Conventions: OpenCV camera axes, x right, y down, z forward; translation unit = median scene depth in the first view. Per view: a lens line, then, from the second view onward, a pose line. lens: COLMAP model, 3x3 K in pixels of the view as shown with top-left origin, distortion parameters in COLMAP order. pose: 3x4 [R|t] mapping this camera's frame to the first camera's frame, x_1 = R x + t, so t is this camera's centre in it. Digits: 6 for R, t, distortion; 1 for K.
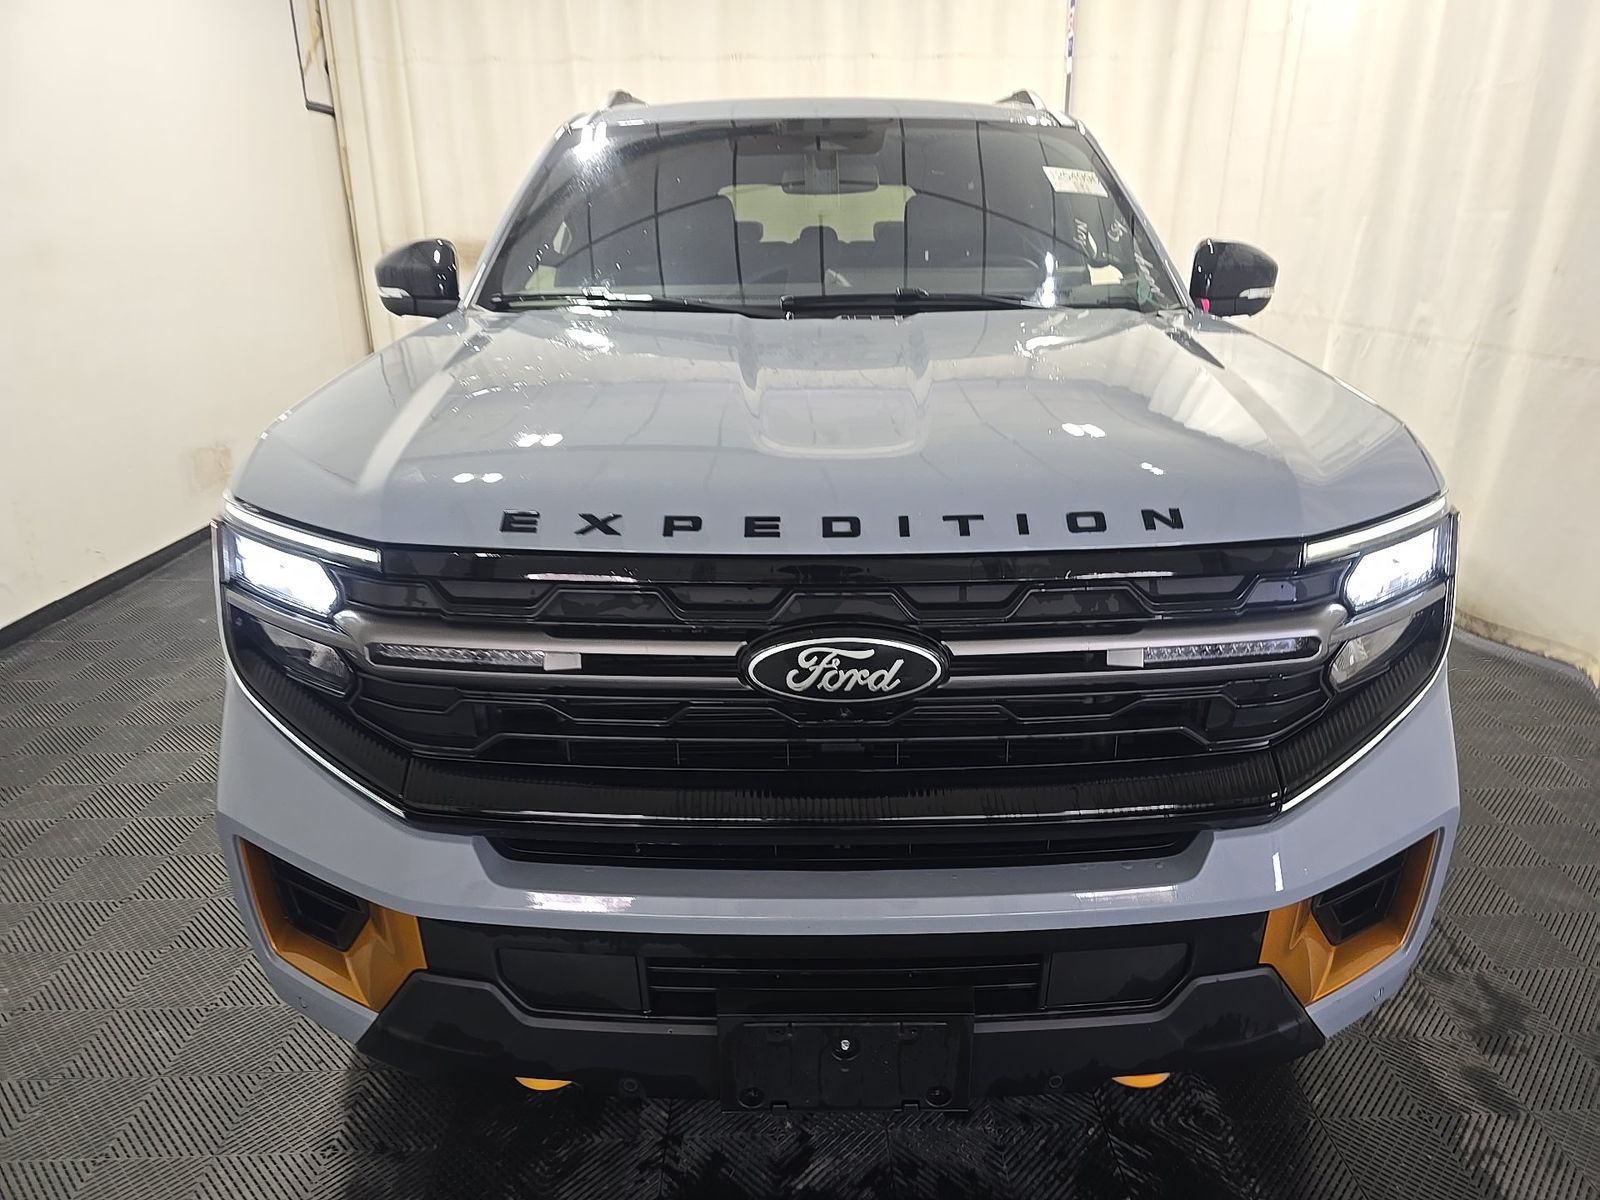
lens RADIAL K [[1052.6, 0, 820.2], [0, 1052.6, 597.7], [0, 0, 1]] dist [0.057517, -0.056714]
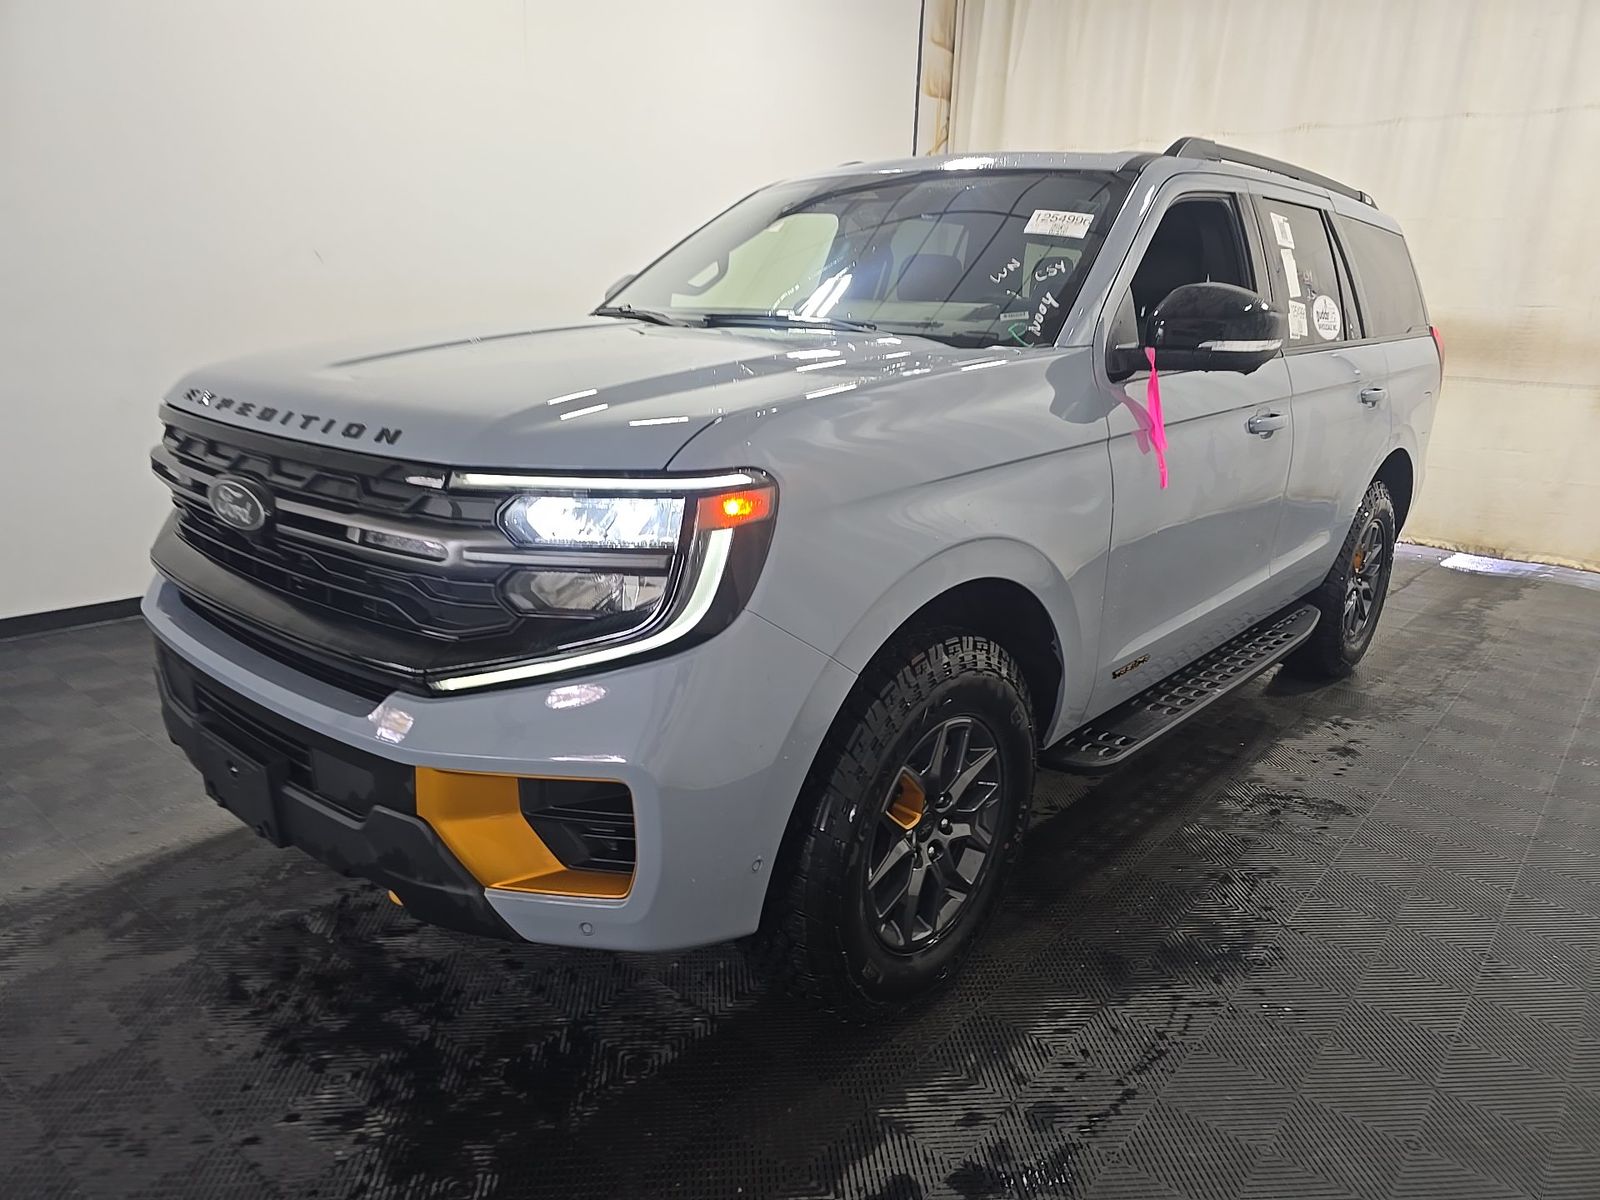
lens RADIAL K [[1052.6, 0, 820.2], [0, 1052.6, 597.7], [0, 0, 1]] dist [0.057517, -0.056714]
pose [[0.758307, 0.202413, -0.619677, 1.589825], [-0.249071, 0.968417, 0.011534, -0.028022], [0.602440, 0.145597, 0.784772, 0.311815]]
